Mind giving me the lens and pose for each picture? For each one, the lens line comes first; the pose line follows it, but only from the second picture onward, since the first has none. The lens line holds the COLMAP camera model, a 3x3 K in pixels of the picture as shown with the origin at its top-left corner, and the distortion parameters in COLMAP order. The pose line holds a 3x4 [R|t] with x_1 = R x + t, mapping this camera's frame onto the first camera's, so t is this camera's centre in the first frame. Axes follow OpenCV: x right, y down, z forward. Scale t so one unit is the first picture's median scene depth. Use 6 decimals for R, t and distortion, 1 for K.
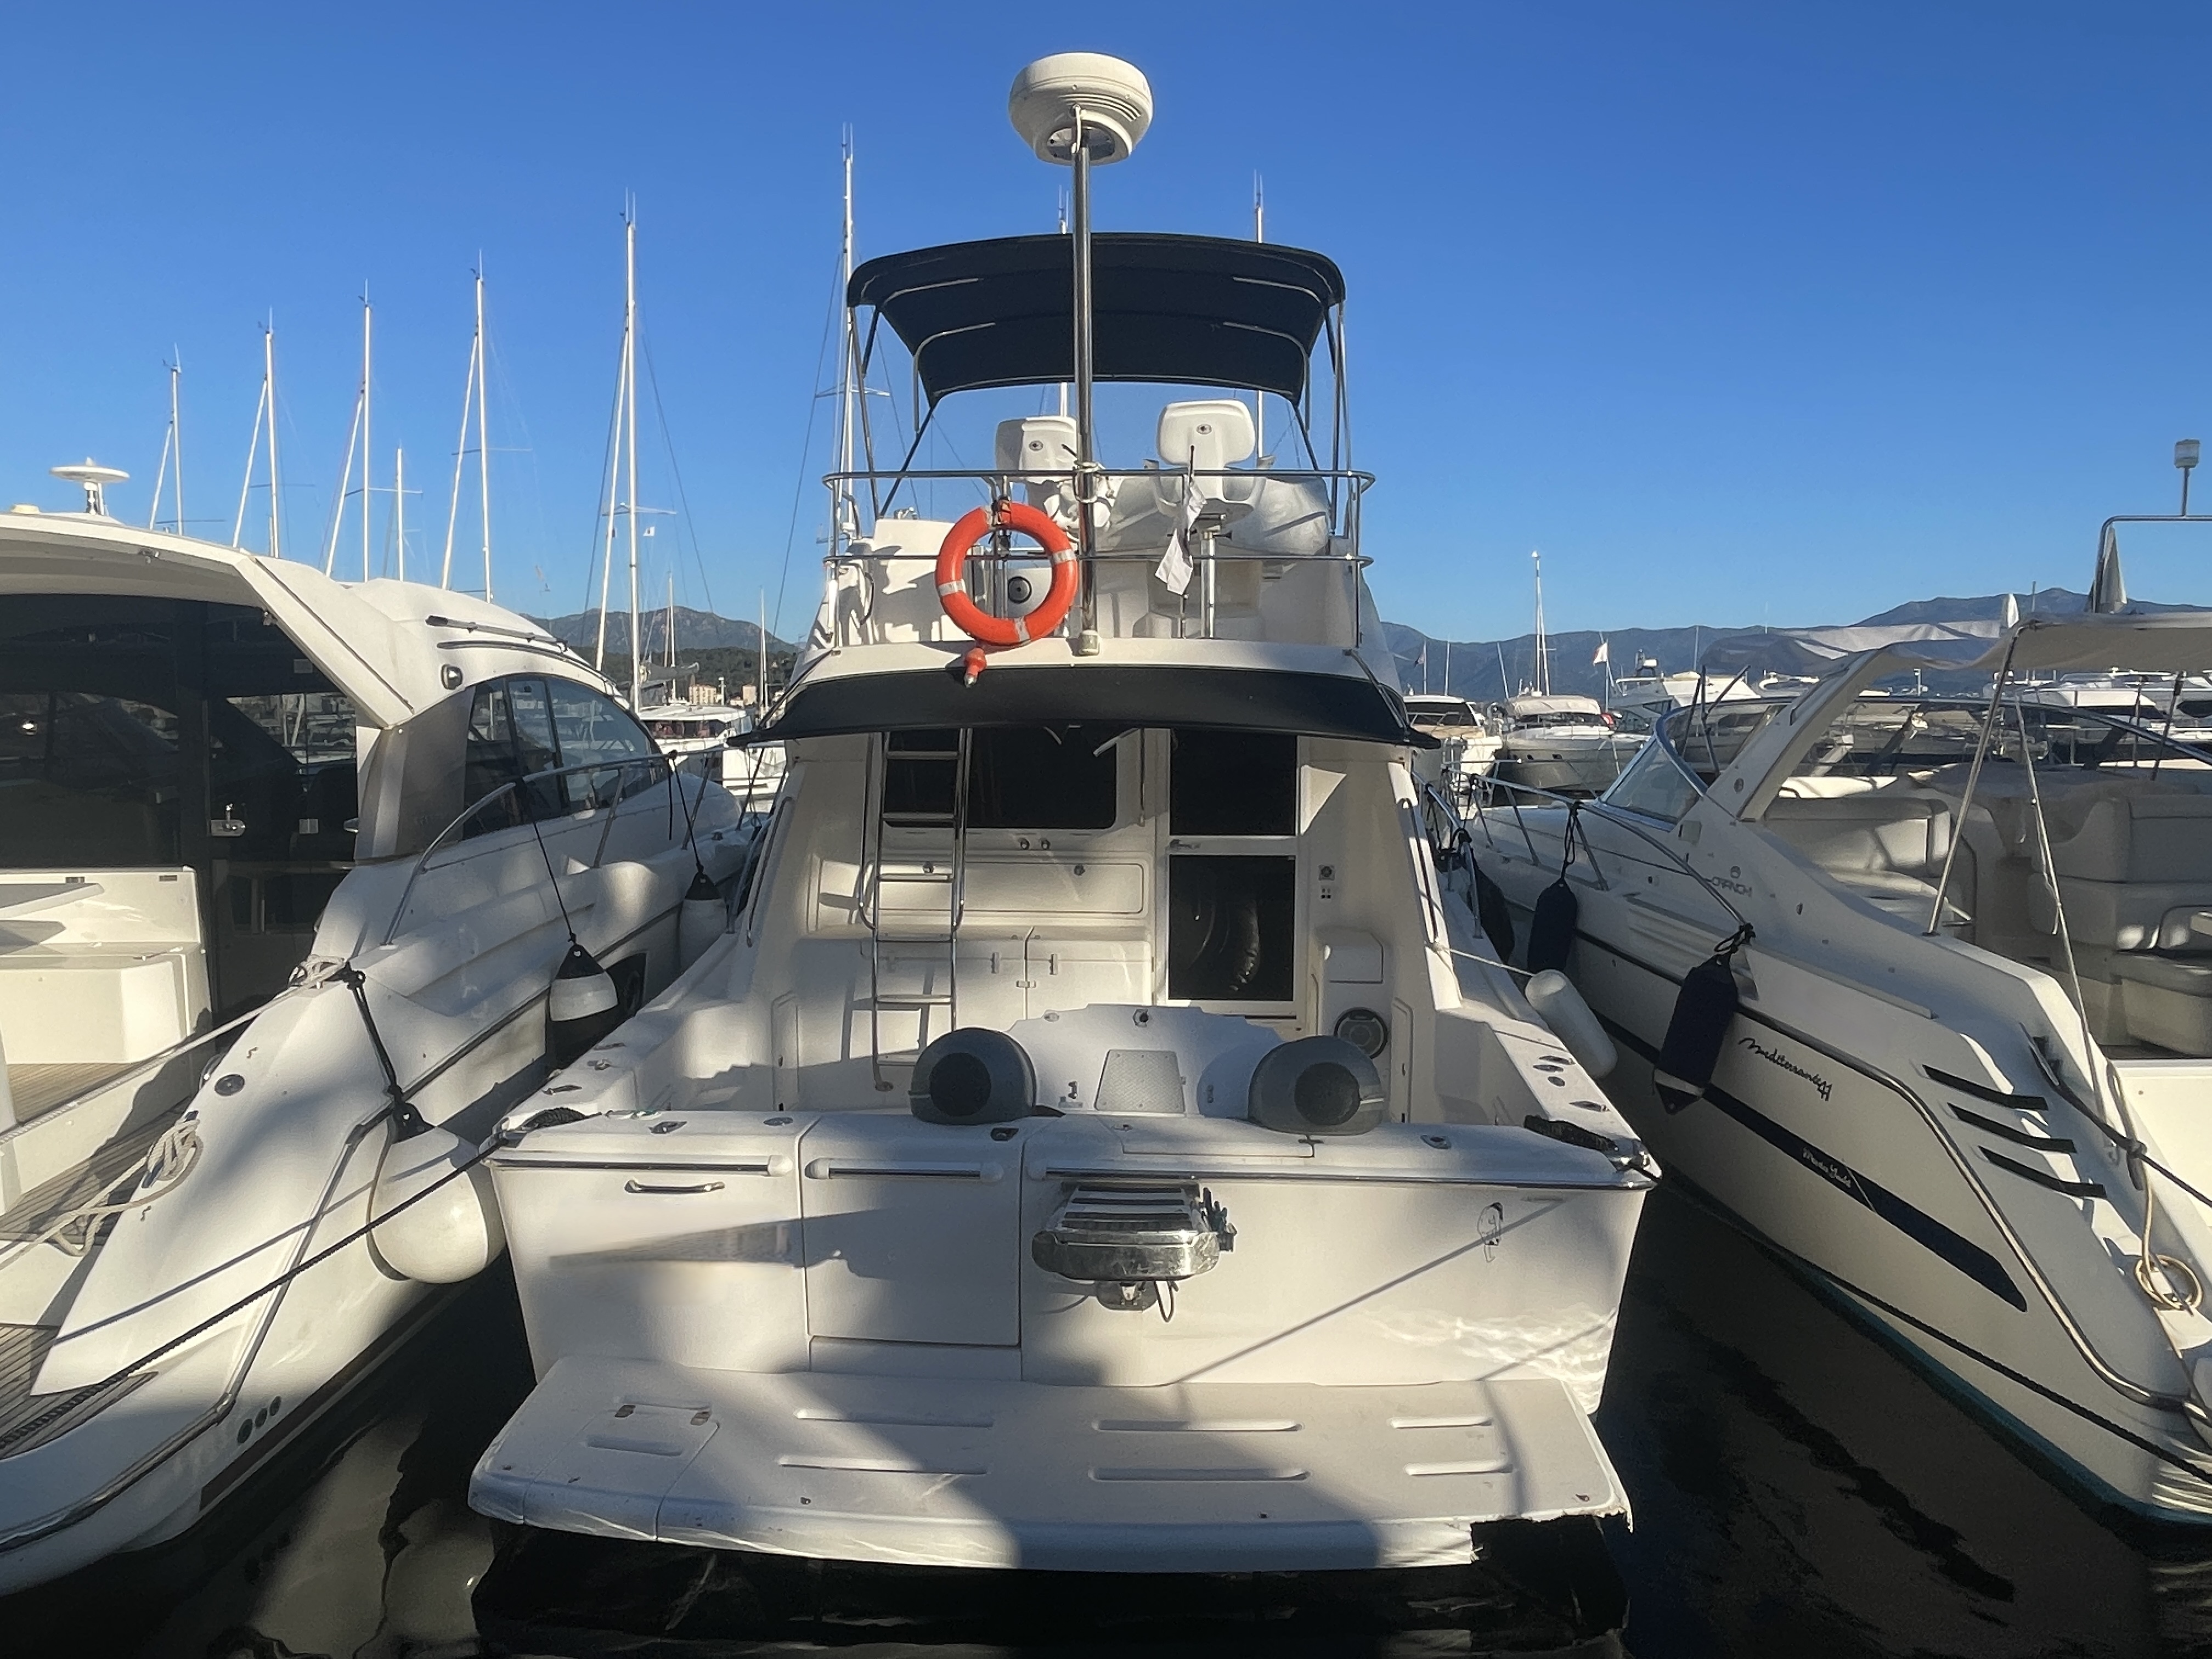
lens RADIAL K [[1401.2, 0, 1106.0], [0, 1401.2, 829.5], [0, 0, 1]] dist [-0.001491, -0.027136]
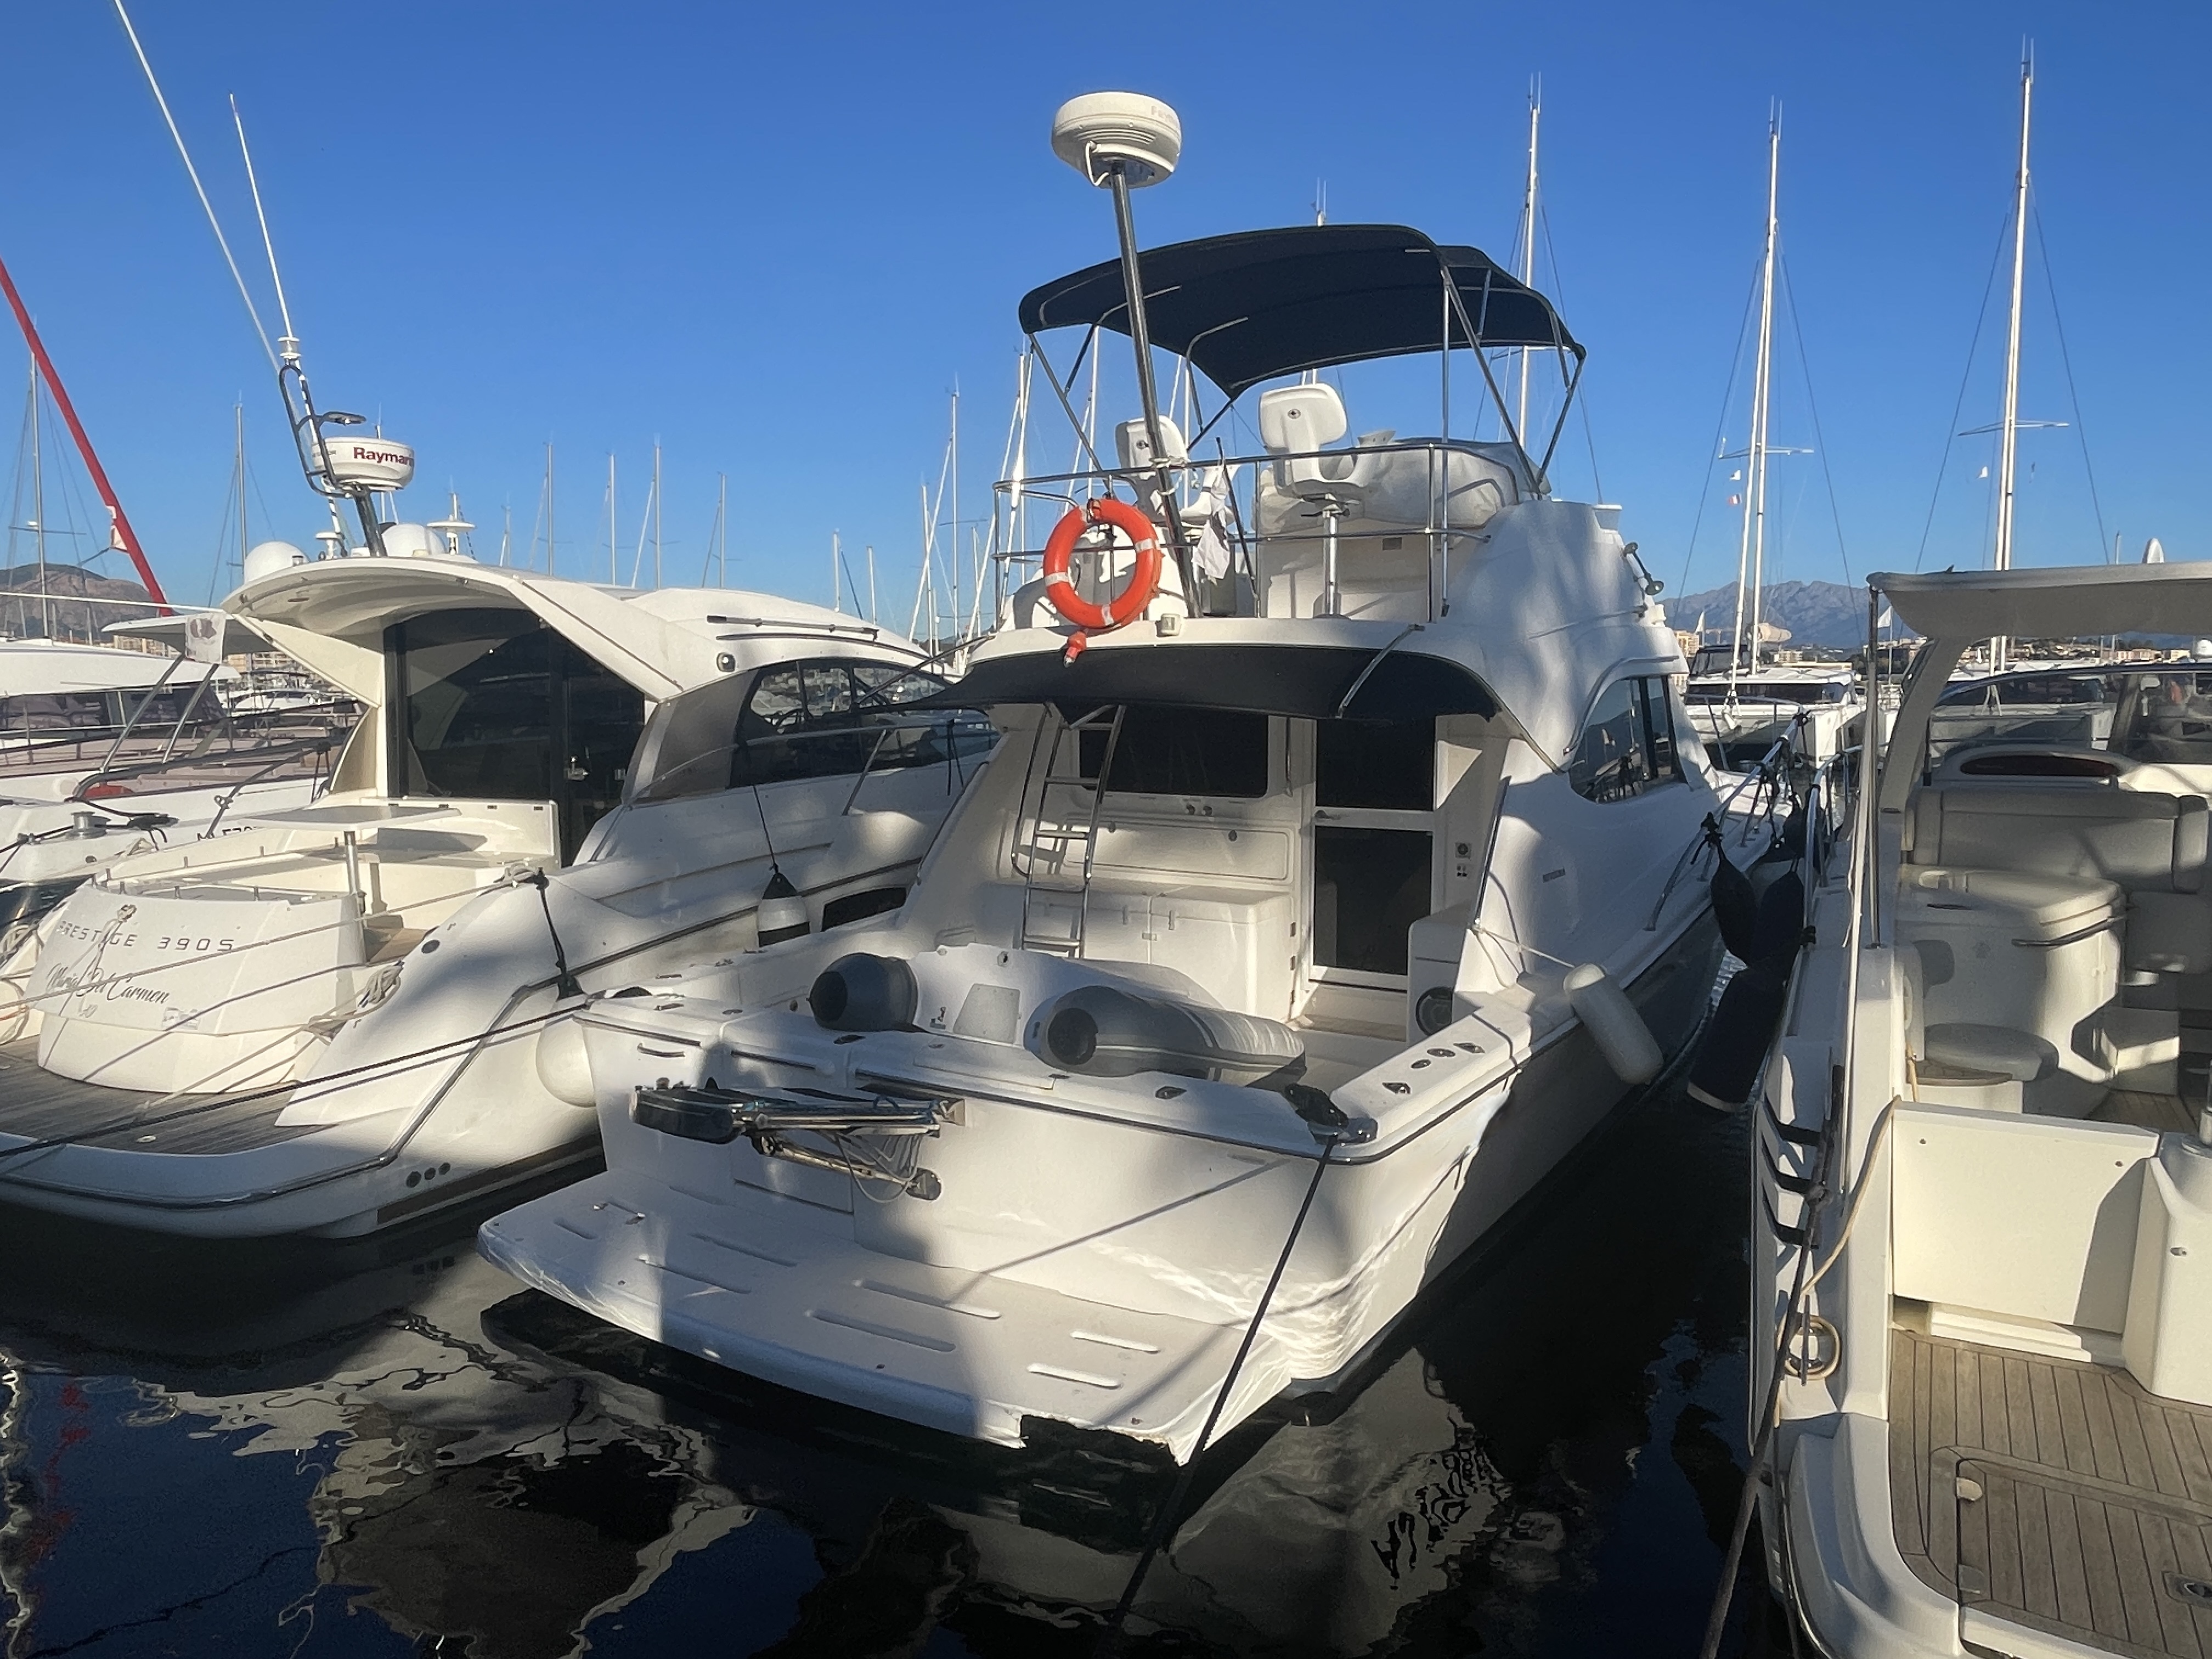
lens RADIAL K [[1388.1, 0, 1106.0], [0, 1388.1, 829.5], [0, 0, 1]] dist [0.008384, -0.025749]
pose [[0.882083, 0.045019, -0.468938, 0.453402], [-0.033890, 0.998908, 0.032150, -0.007532], [0.469873, -0.012467, 0.882646, 0.025773]]
